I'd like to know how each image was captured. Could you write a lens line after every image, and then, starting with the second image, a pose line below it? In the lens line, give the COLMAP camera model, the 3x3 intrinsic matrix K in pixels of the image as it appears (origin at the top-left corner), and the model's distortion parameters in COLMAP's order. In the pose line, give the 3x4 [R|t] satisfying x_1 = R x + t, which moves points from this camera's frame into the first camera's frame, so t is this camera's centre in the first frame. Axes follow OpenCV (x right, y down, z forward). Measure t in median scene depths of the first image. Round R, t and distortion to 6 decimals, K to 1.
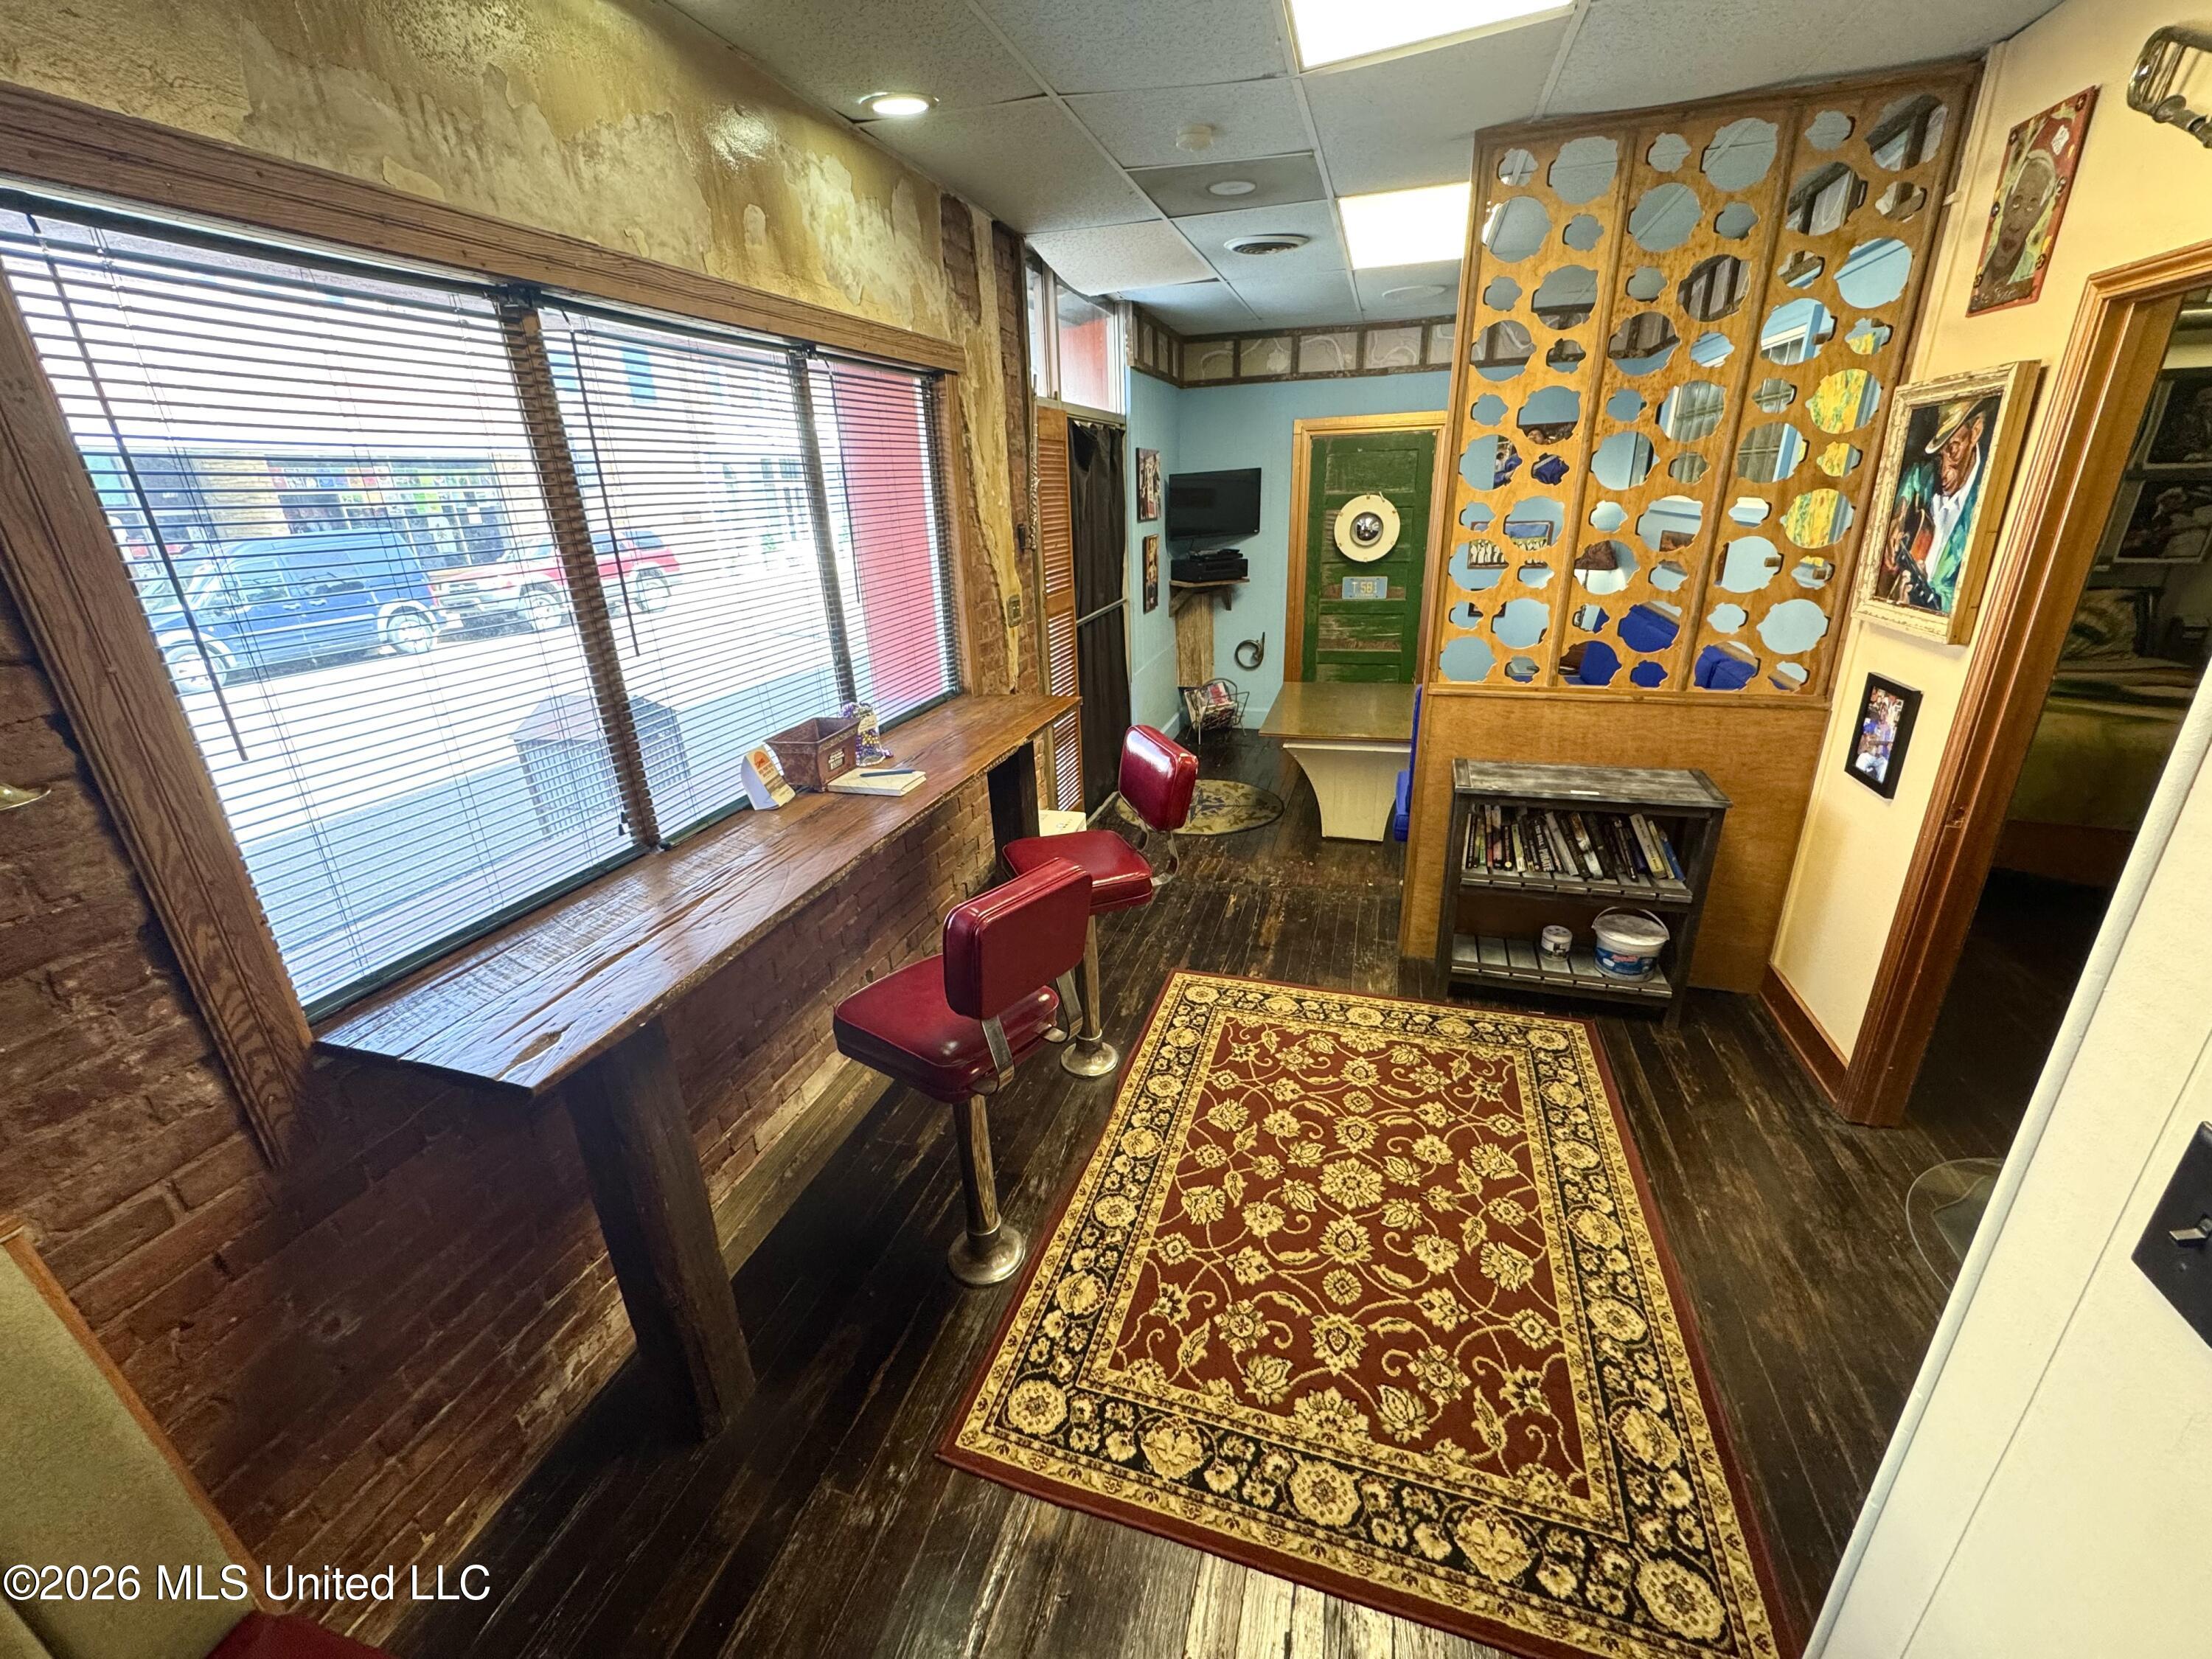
lens RADIAL K [[884.2, 0, 1097.8], [0, 884.2, 829.3], [0, 0, 1]] dist [-0.003008, 0.000174]
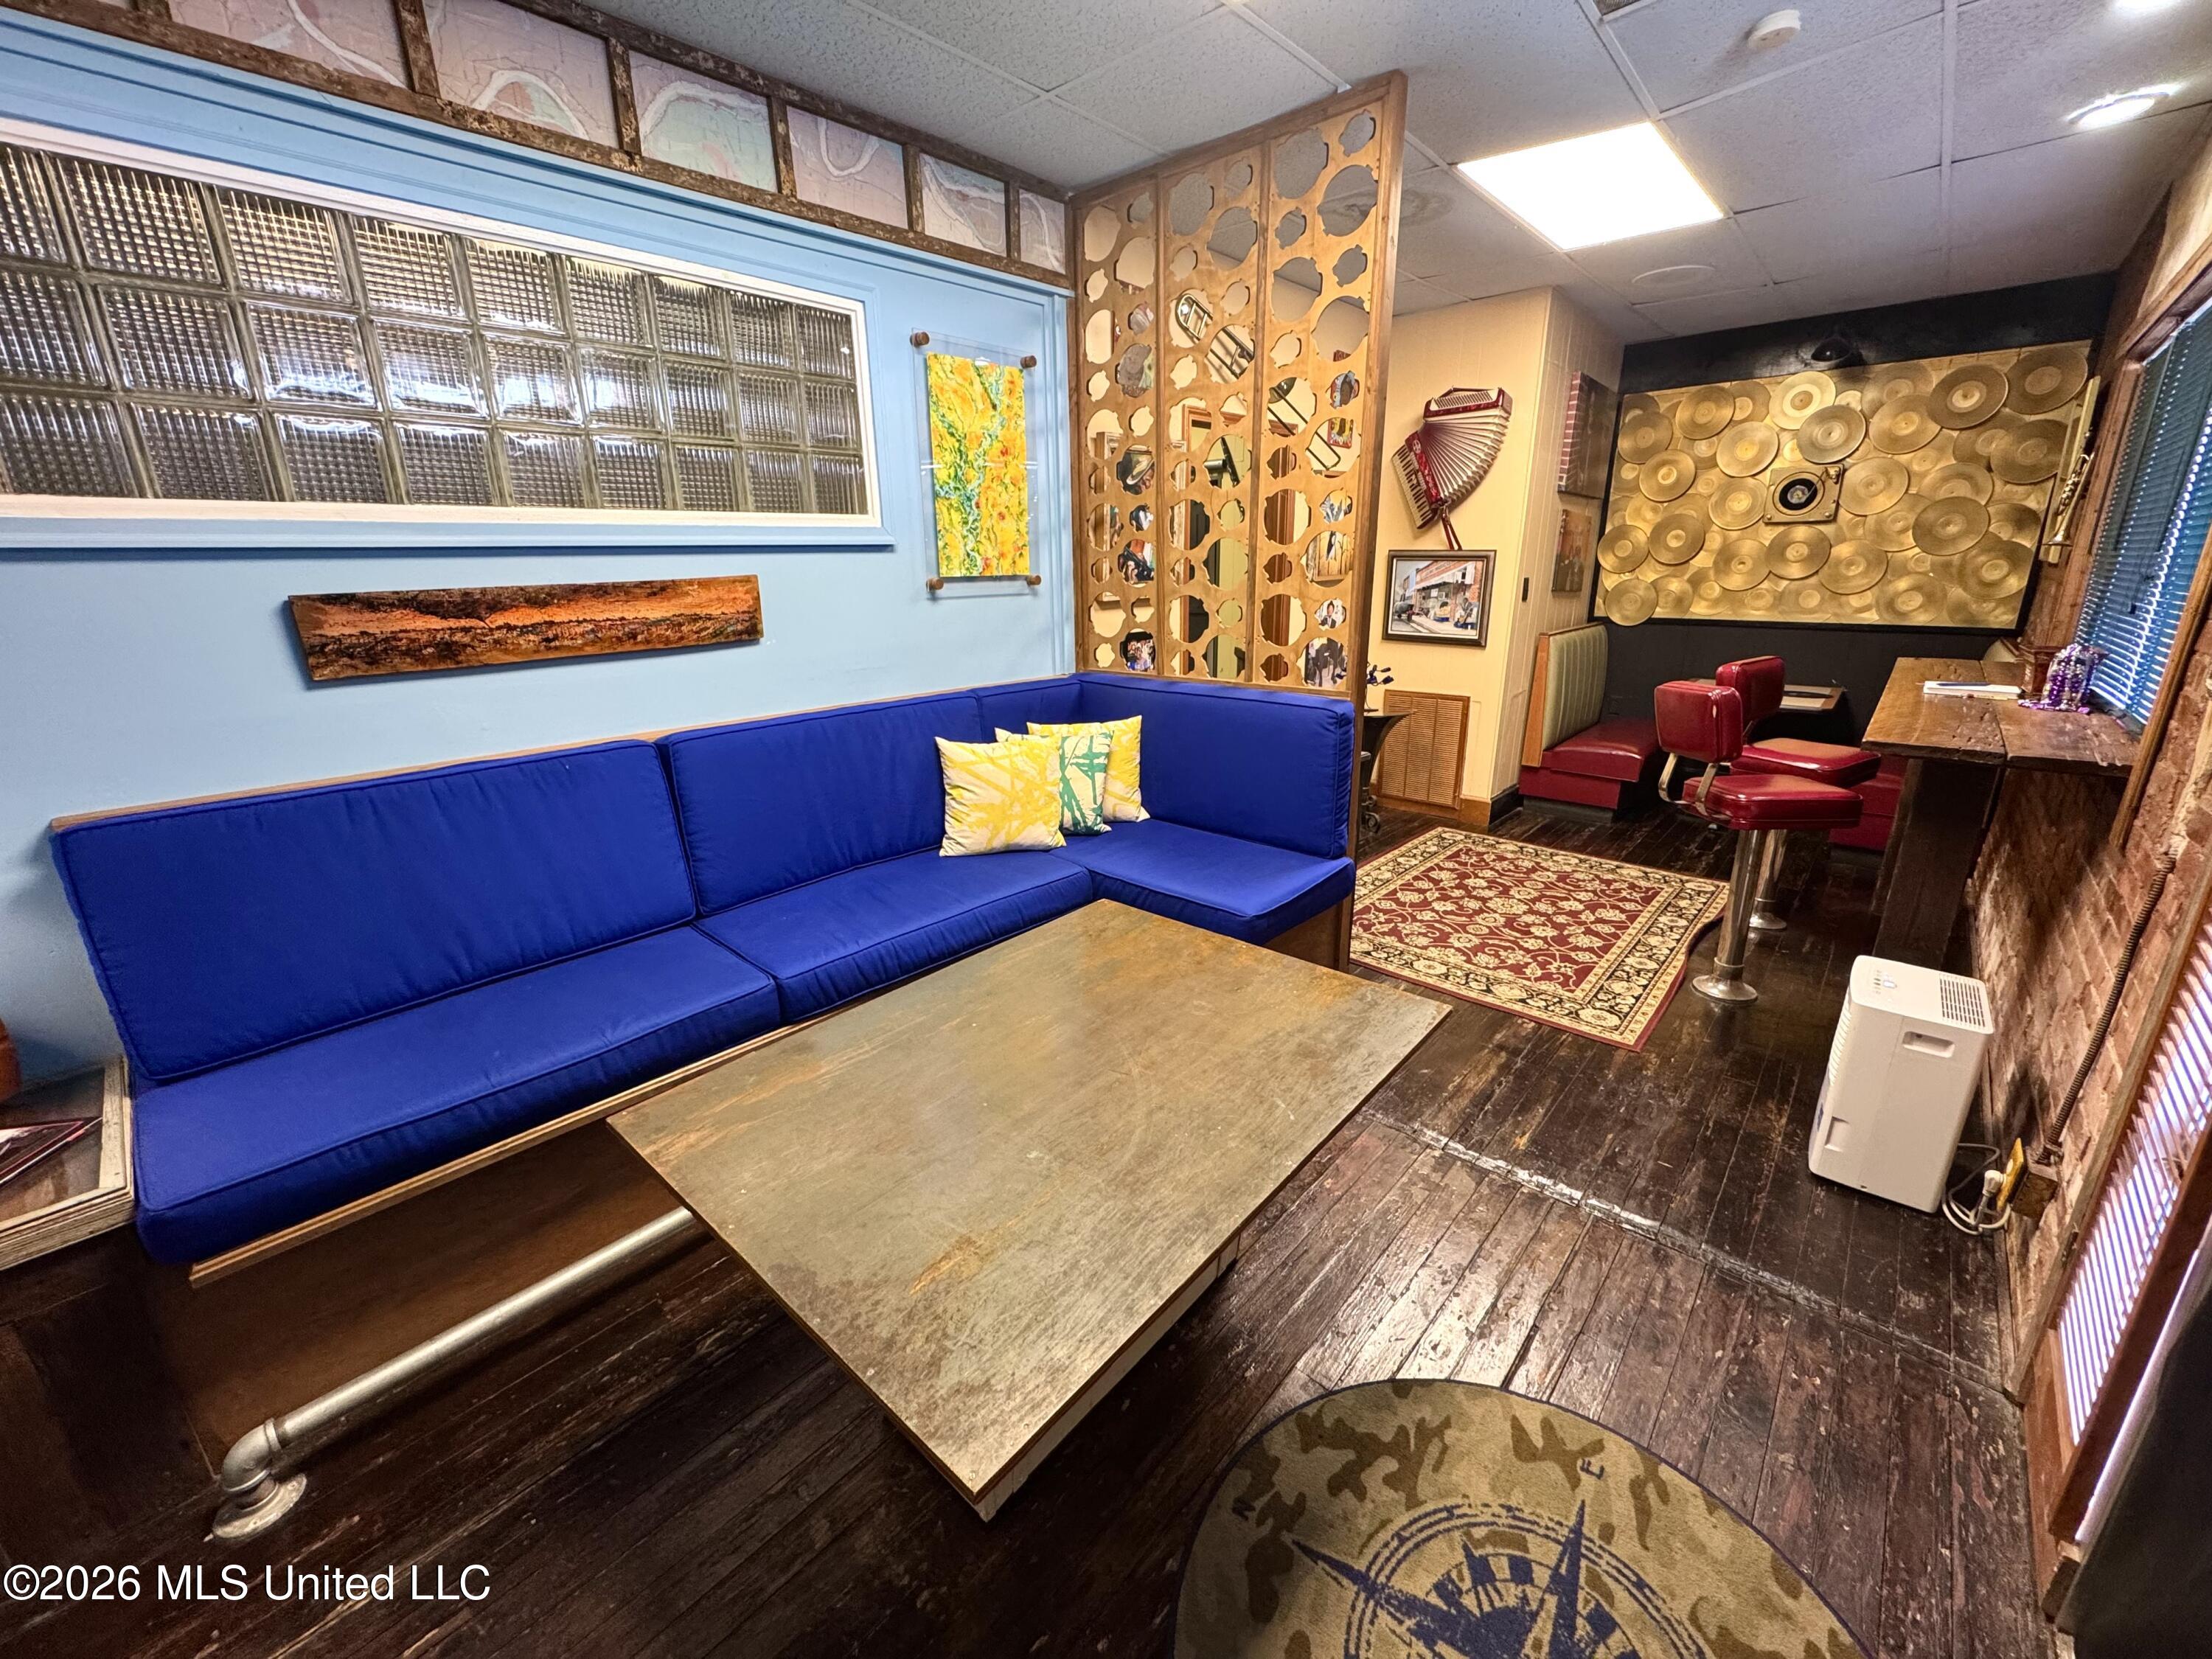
lens RADIAL K [[884.2, 0, 1102.2], [0, 884.2, 823.5], [0, 0, 1]] dist [-0.003008, 0.000174]
pose [[-0.908197, -0.074513, 0.411856, 0.329894], [0.193765, 0.797372, 0.571536, -0.871199], [-0.370989, 0.598870, -0.709733, 2.537288]]
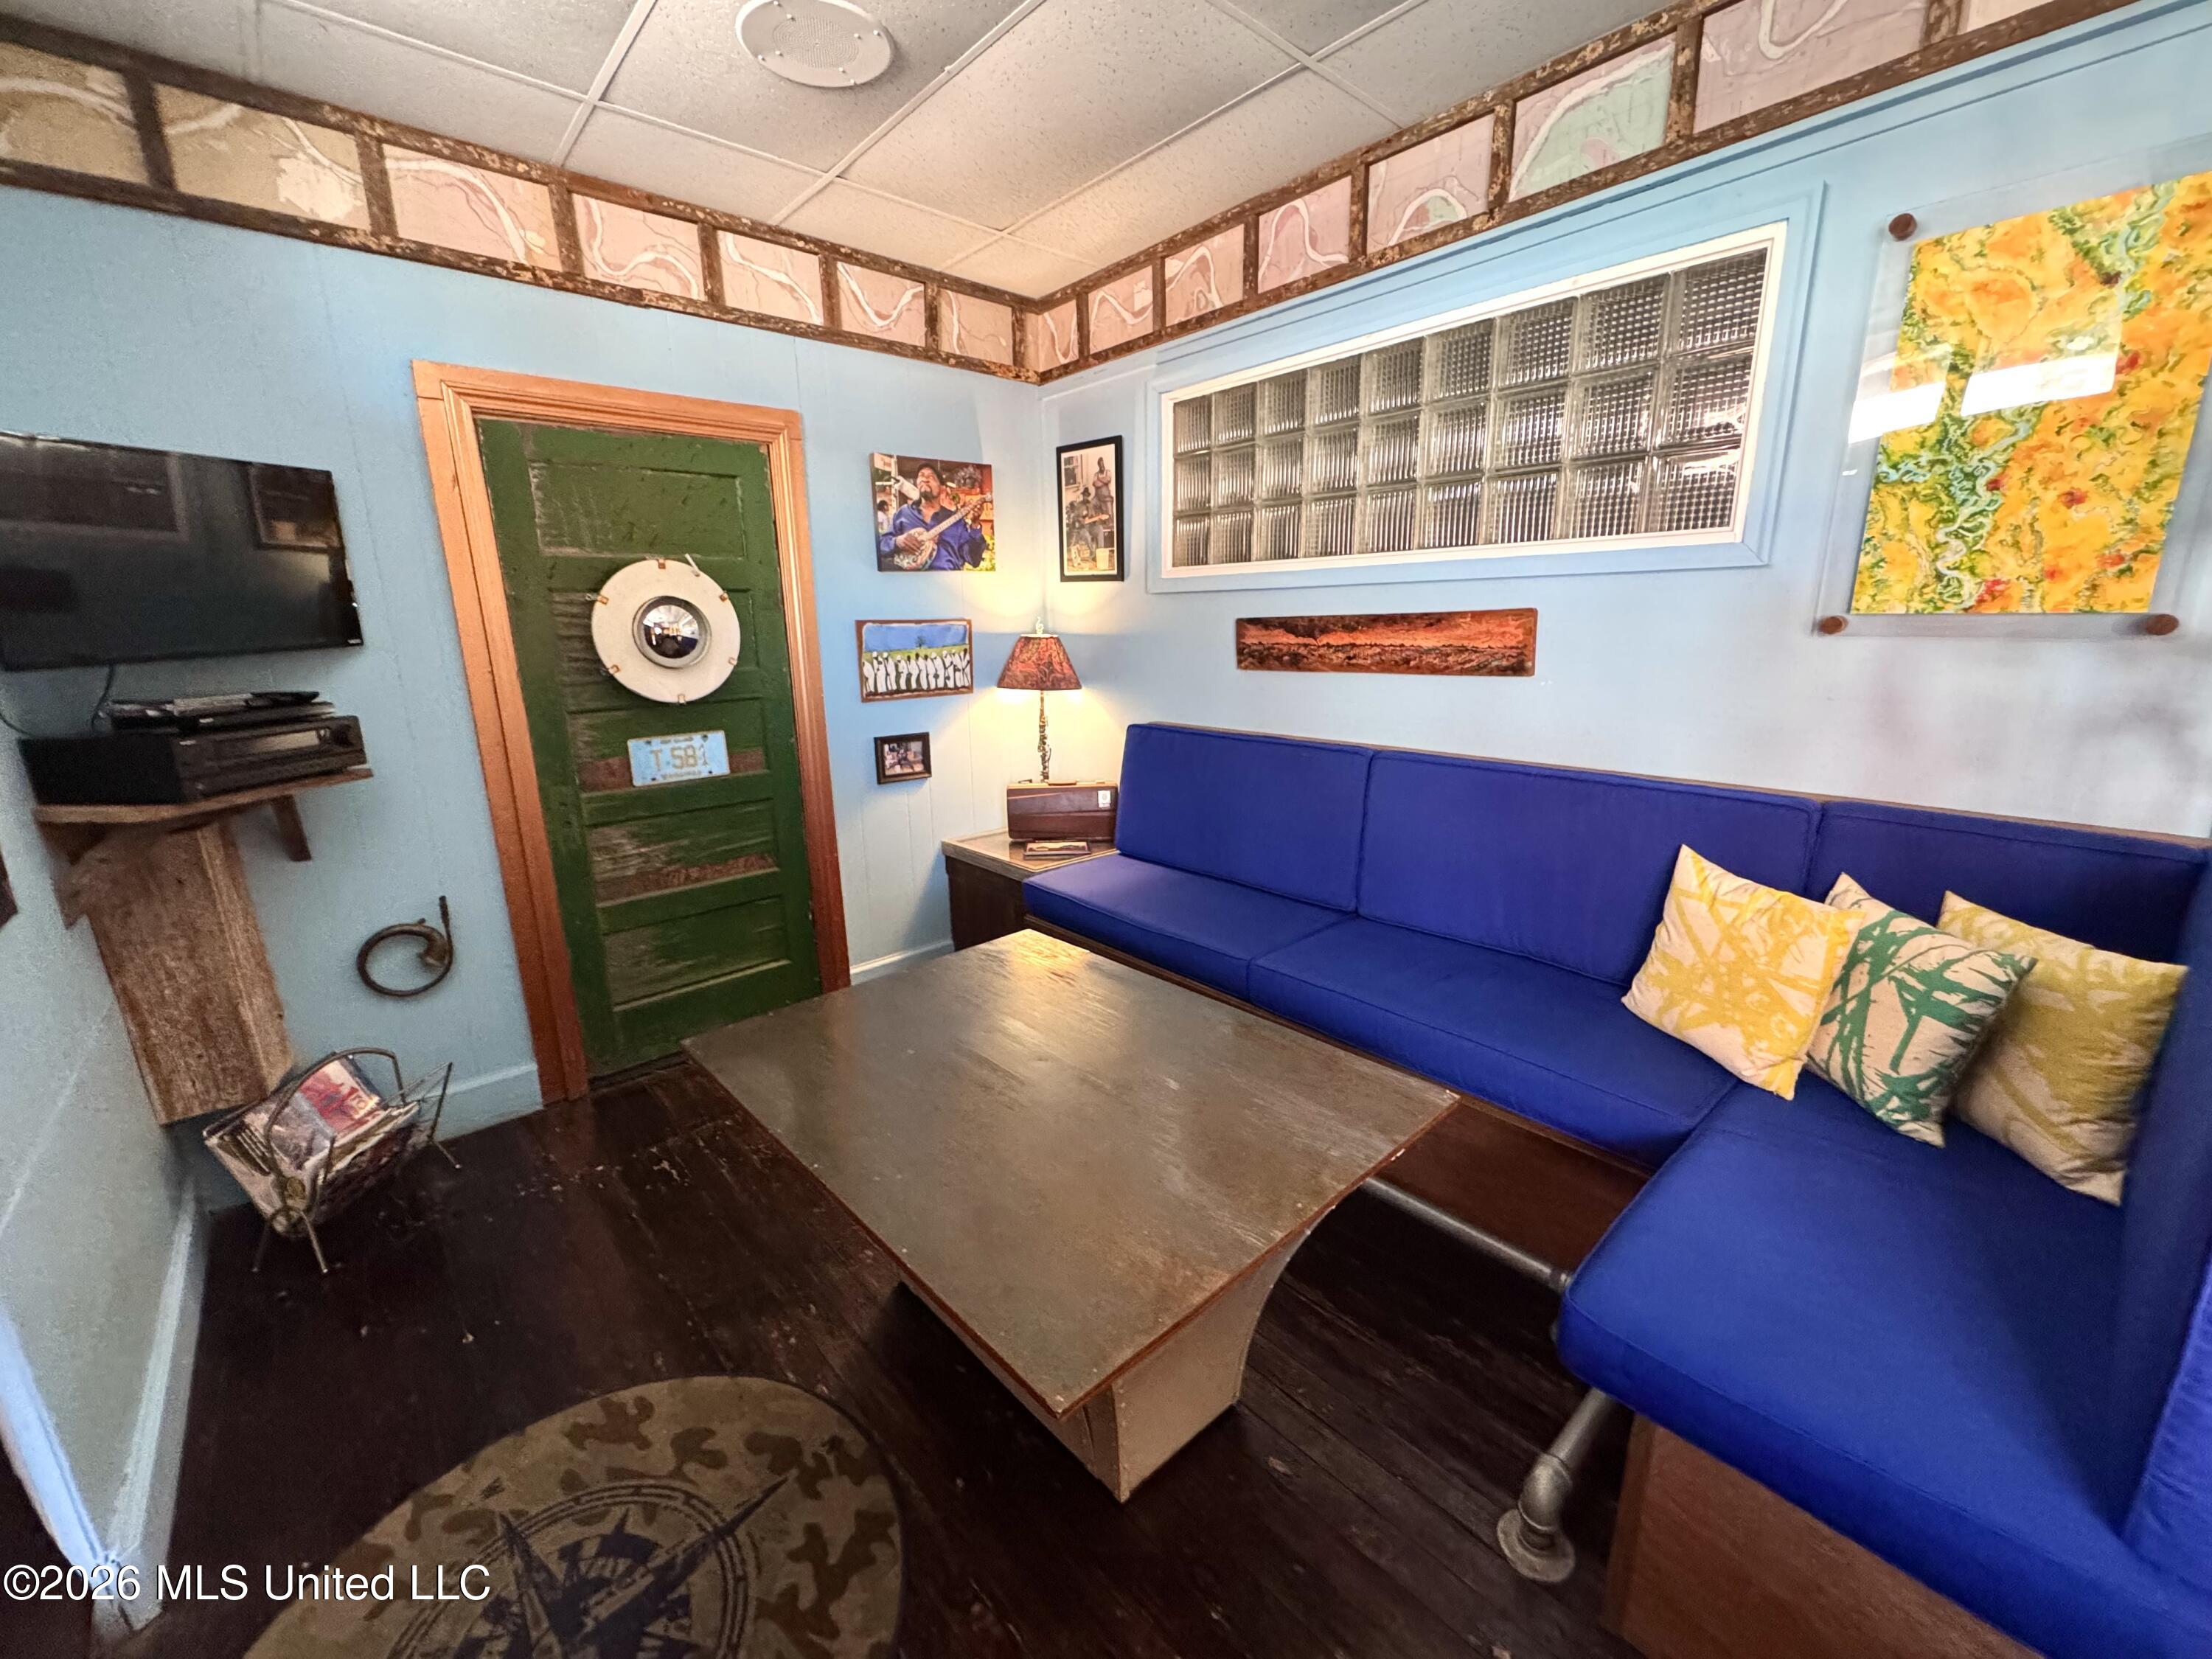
lens RADIAL K [[884.2, 0, 1097.6], [0, 884.2, 826.5], [0, 0, 1]] dist [-0.003008, 0.000174]
pose [[0.511189, -0.173021, 0.841873, 0.047865], [0.309293, 0.950936, 0.007631, -0.485811], [-0.801888, 0.256484, 0.539622, 1.621897]]
